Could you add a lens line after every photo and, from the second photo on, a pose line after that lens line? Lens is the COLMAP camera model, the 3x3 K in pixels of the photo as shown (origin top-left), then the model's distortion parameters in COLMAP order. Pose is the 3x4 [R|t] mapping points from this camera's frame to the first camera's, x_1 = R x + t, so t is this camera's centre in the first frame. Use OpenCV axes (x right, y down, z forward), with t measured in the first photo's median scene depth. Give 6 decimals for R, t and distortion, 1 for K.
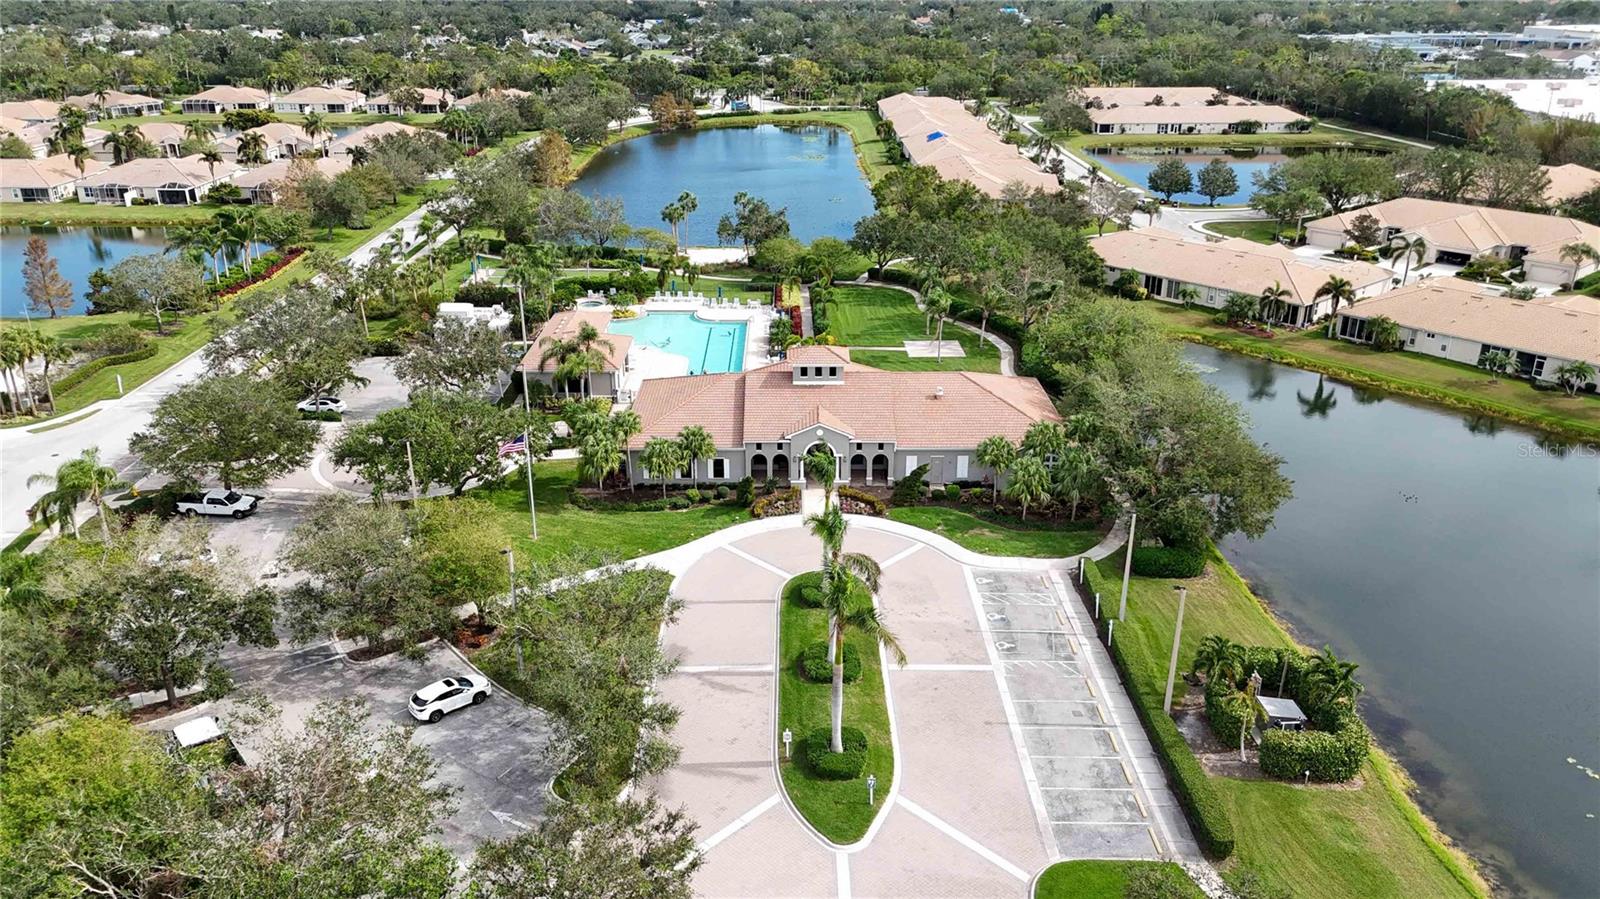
lens RADIAL K [[1180.0, 0, 798.8], [0, 1180.0, 450.8], [0, 0, 1]] dist [0.054318, -0.044860]
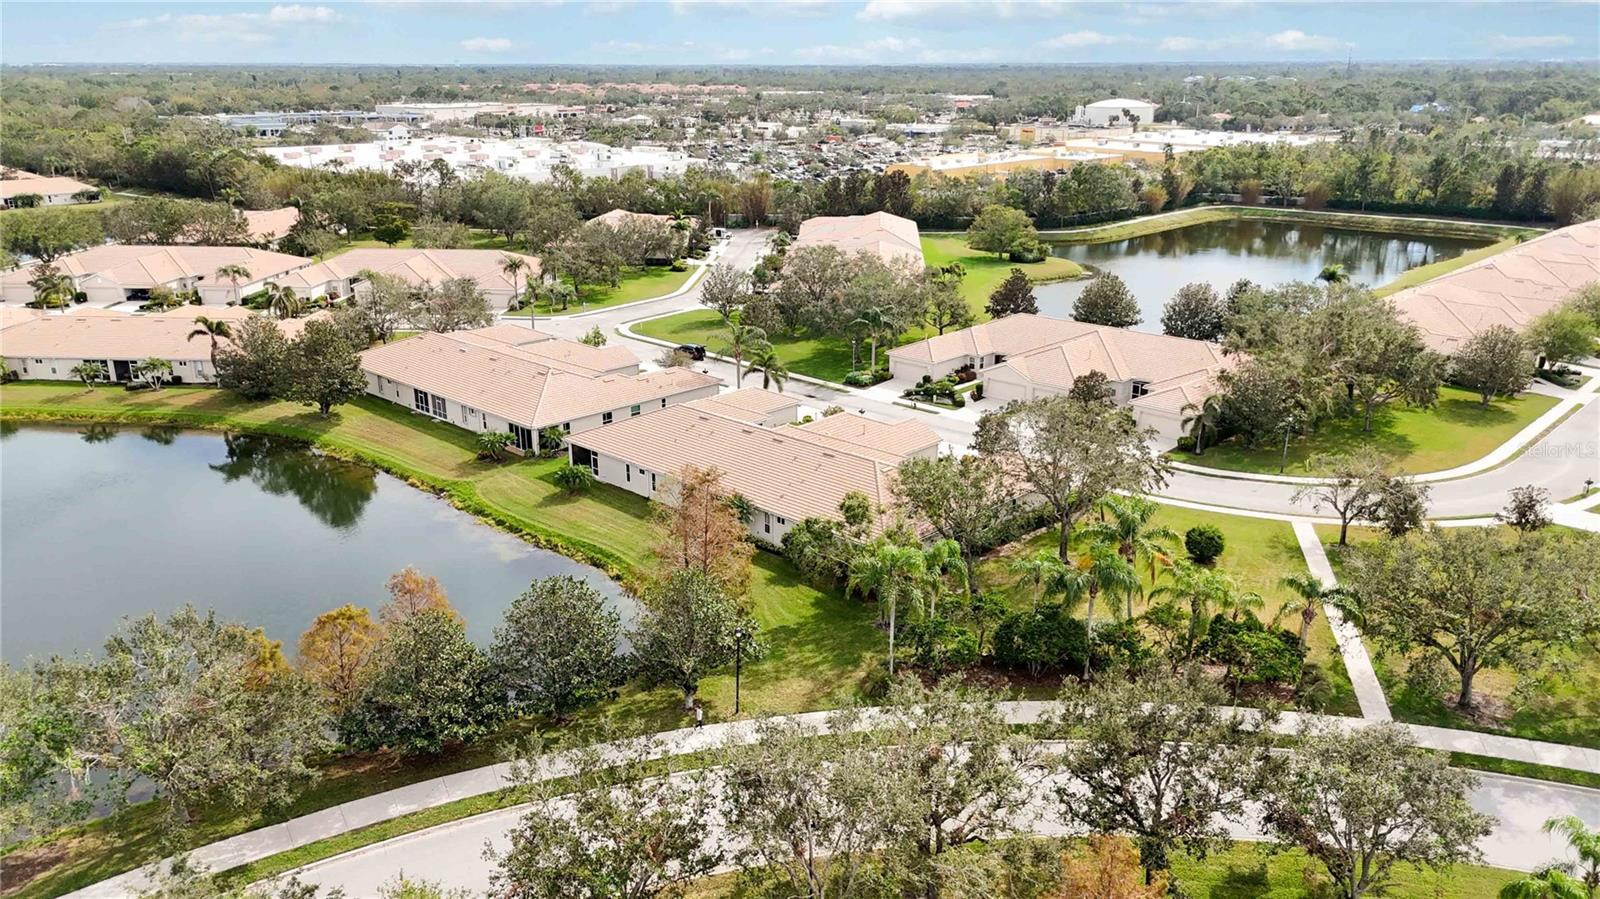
lens RADIAL K [[1180.0, 0, 799.1], [0, 1180.0, 449.6], [0, 0, 1]] dist [0.054318, -0.044860]
pose [[0.704744, -0.220698, 0.674261, 0.225985], [0.267885, 0.962809, 0.035149, 0.094101], [-0.656942, 0.155854, 0.737656, -0.145742]]
